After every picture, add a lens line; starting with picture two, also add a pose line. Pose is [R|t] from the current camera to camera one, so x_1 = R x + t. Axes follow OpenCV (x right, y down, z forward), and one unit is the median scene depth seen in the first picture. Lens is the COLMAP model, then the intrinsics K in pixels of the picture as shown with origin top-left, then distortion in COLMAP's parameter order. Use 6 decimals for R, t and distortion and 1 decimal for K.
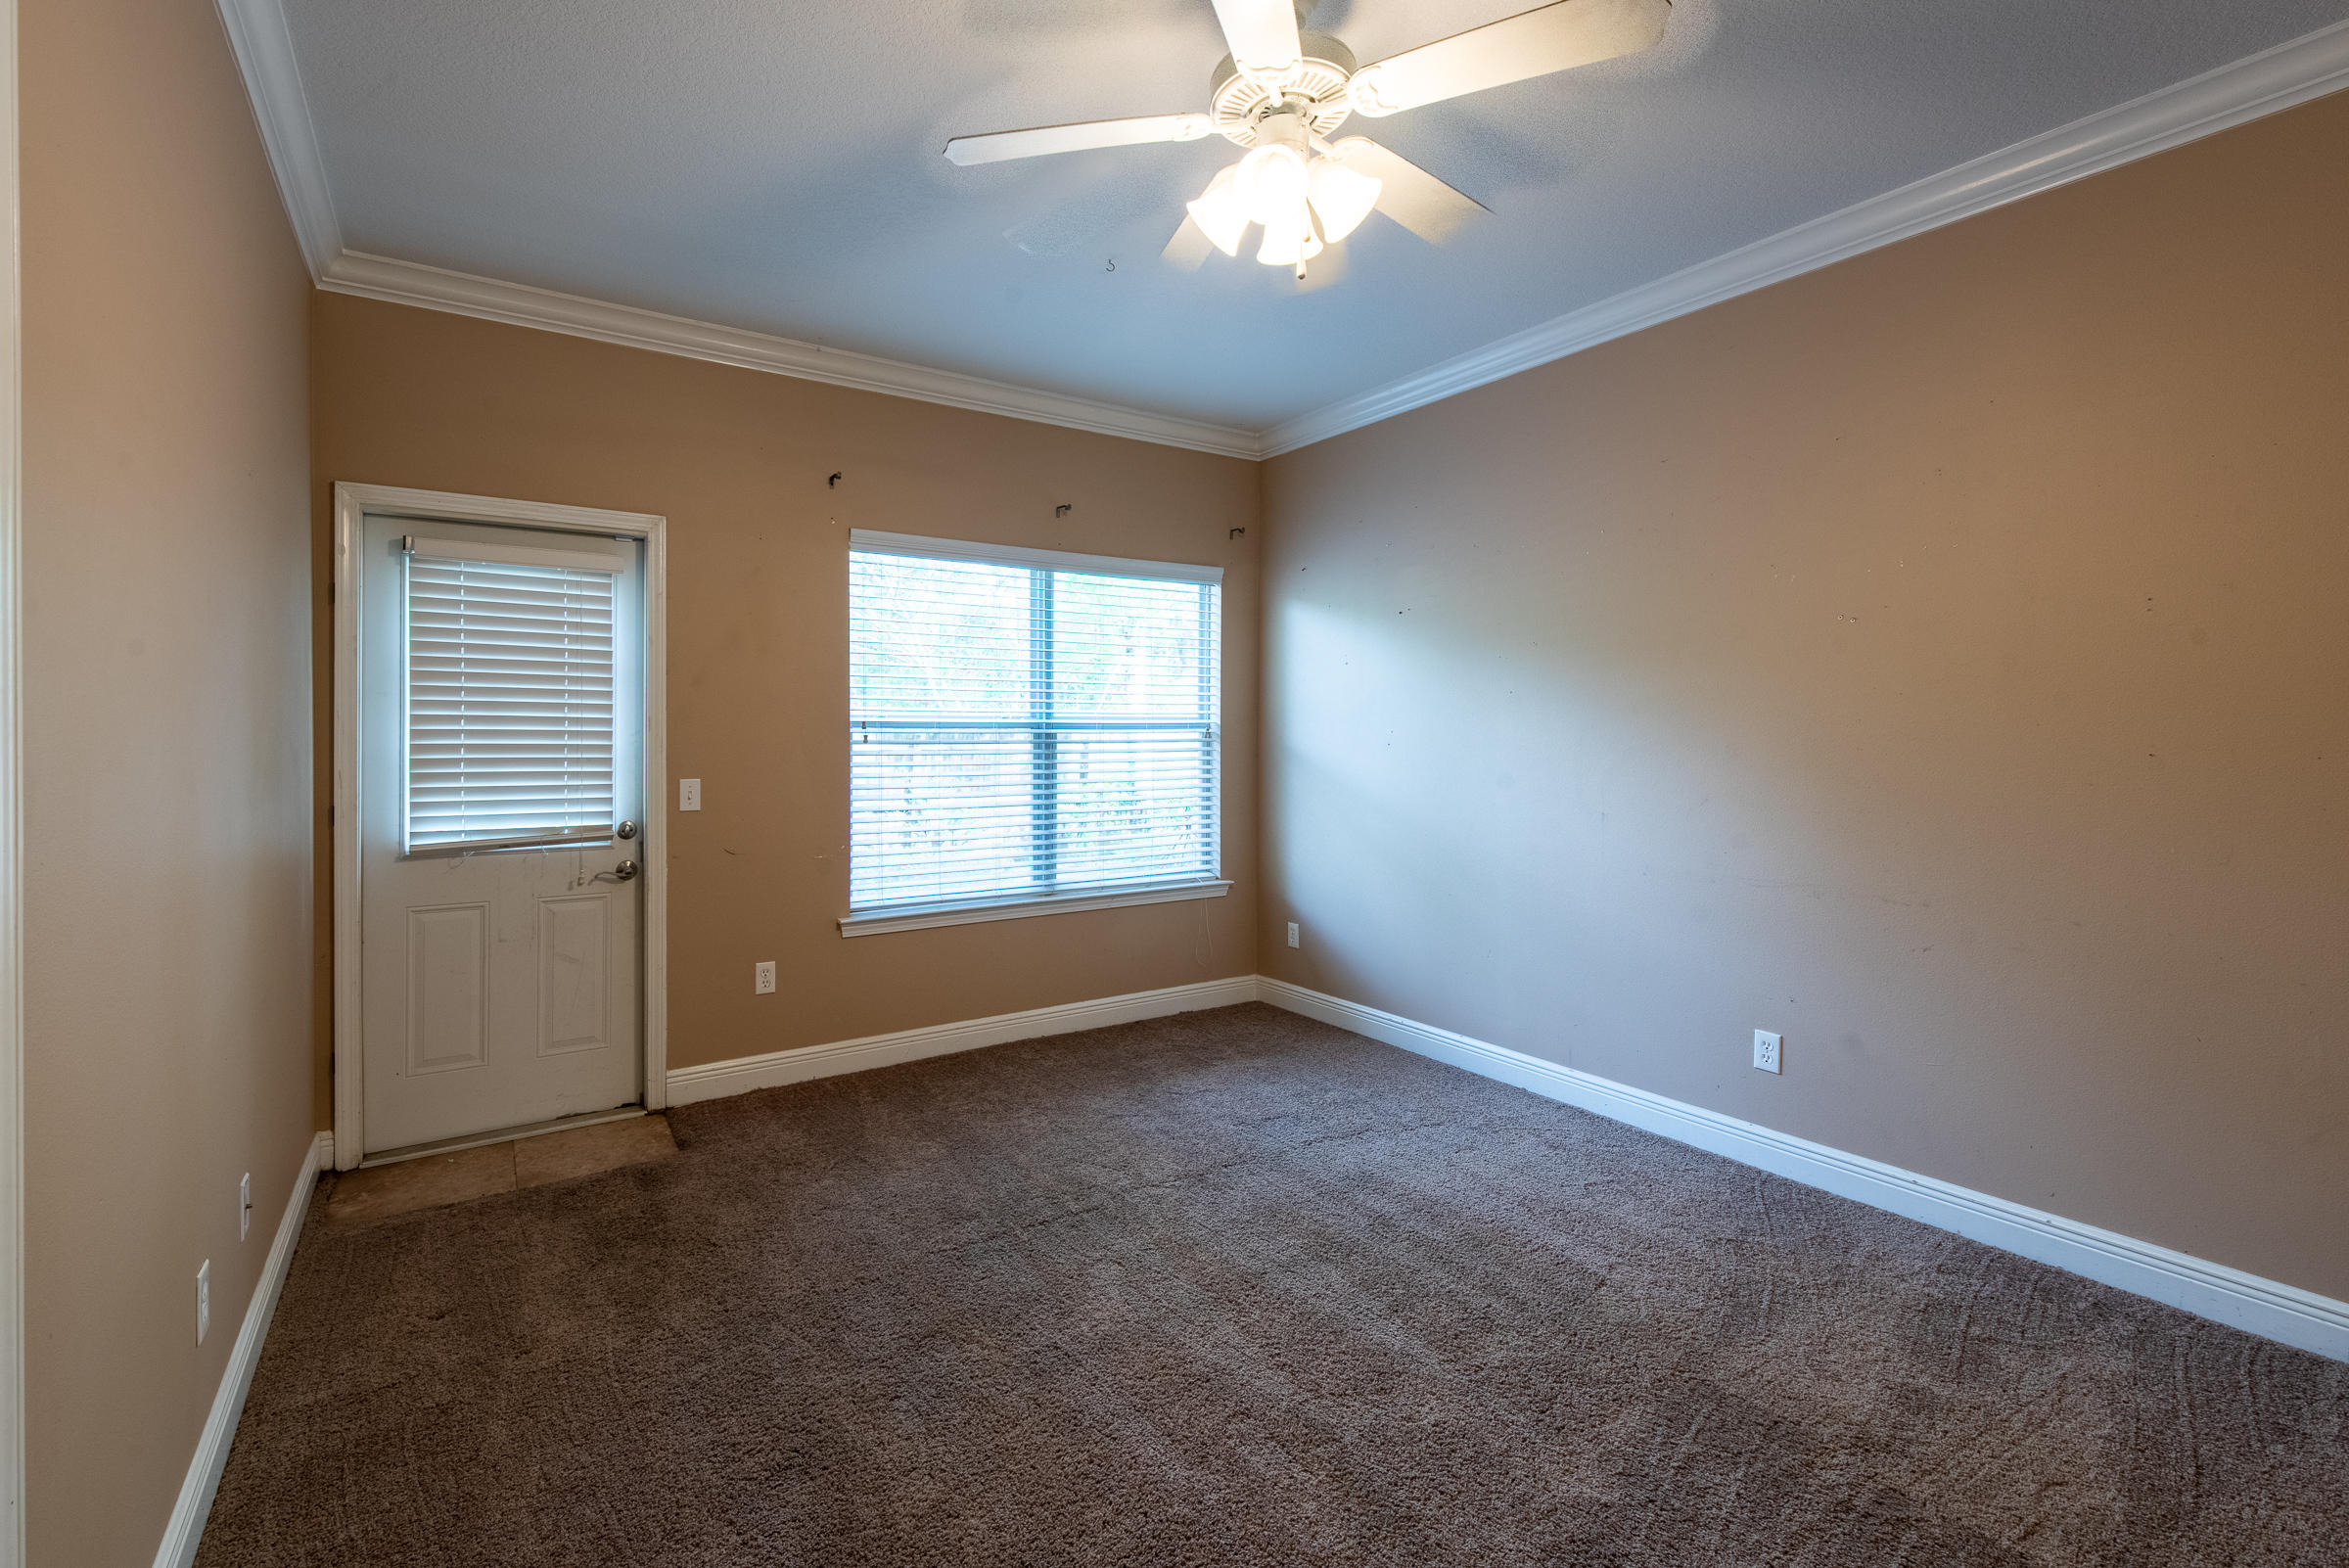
lens RADIAL K [[955.4, 0, 1112.2], [0, 955.4, 727.4], [0, 0, 1]] dist [0.009373, -0.003182]
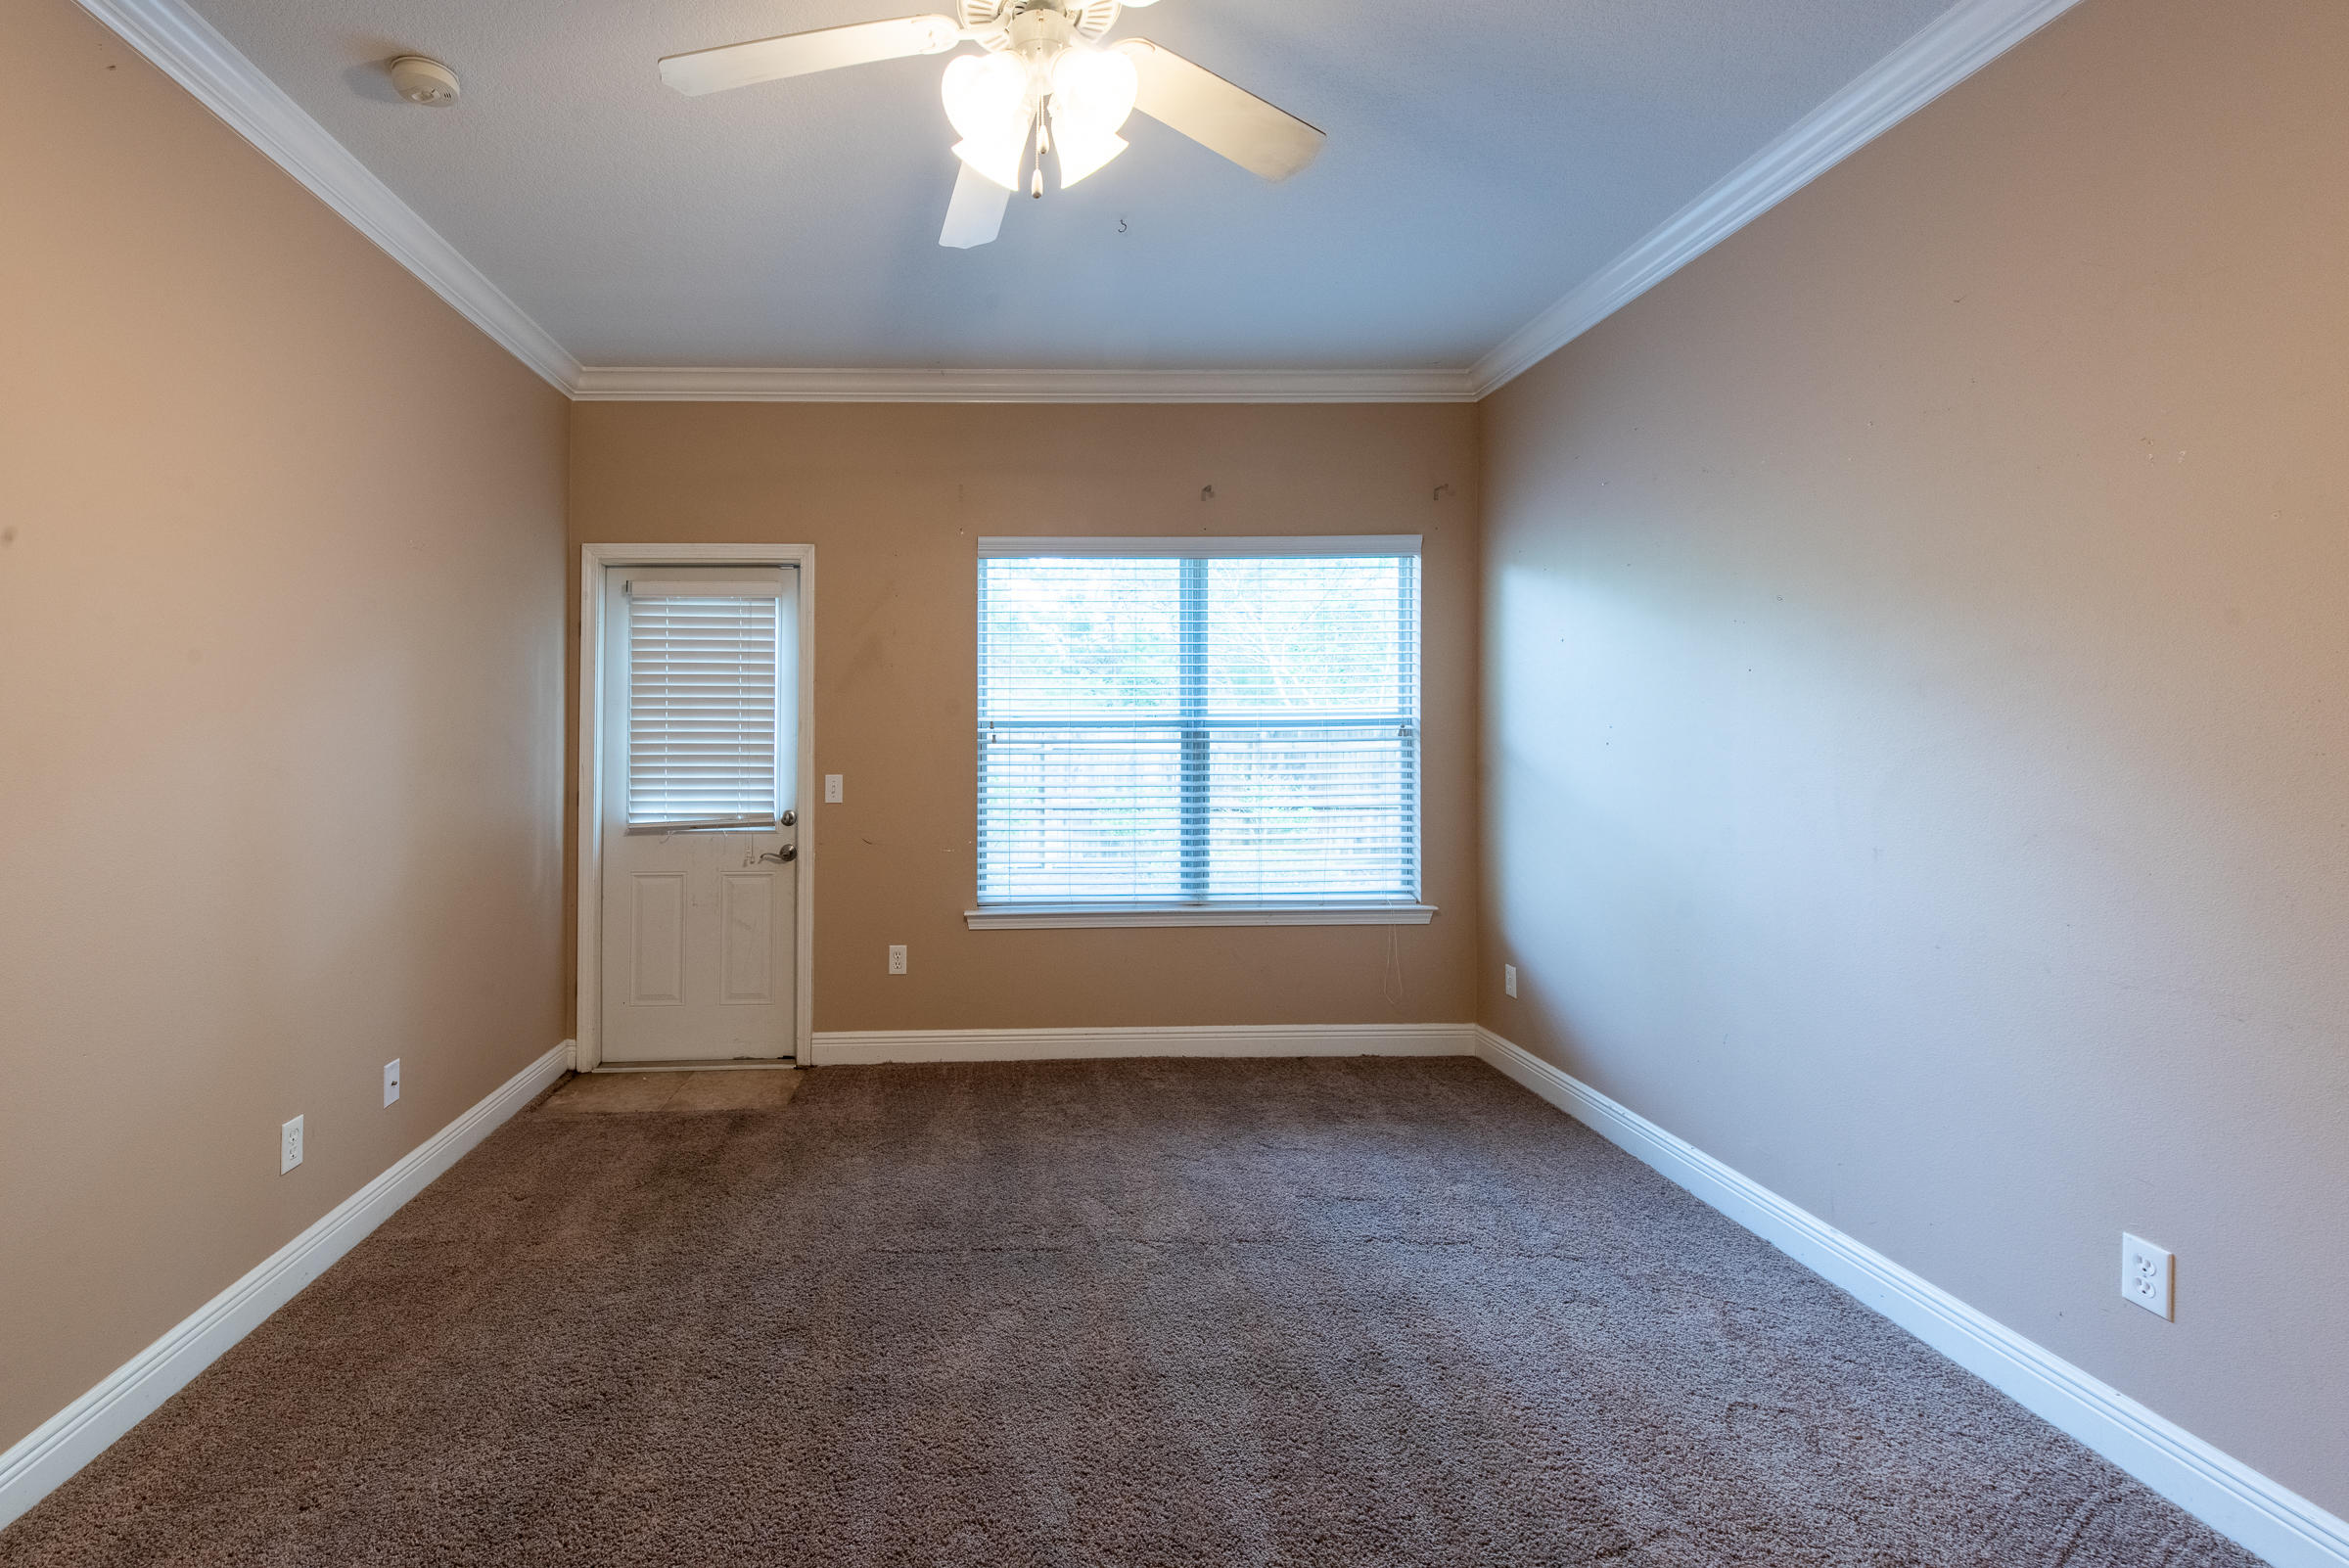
lens RADIAL K [[955.4, 0, 1083.0], [0, 955.4, 712.4], [0, 0, 1]] dist [0.009373, -0.003182]
pose [[0.875303, -0.015953, -0.483312, 0.363931], [0.009057, 0.999821, -0.016598, 0.002059], [0.483490, 0.010151, 0.875291, 0.160415]]
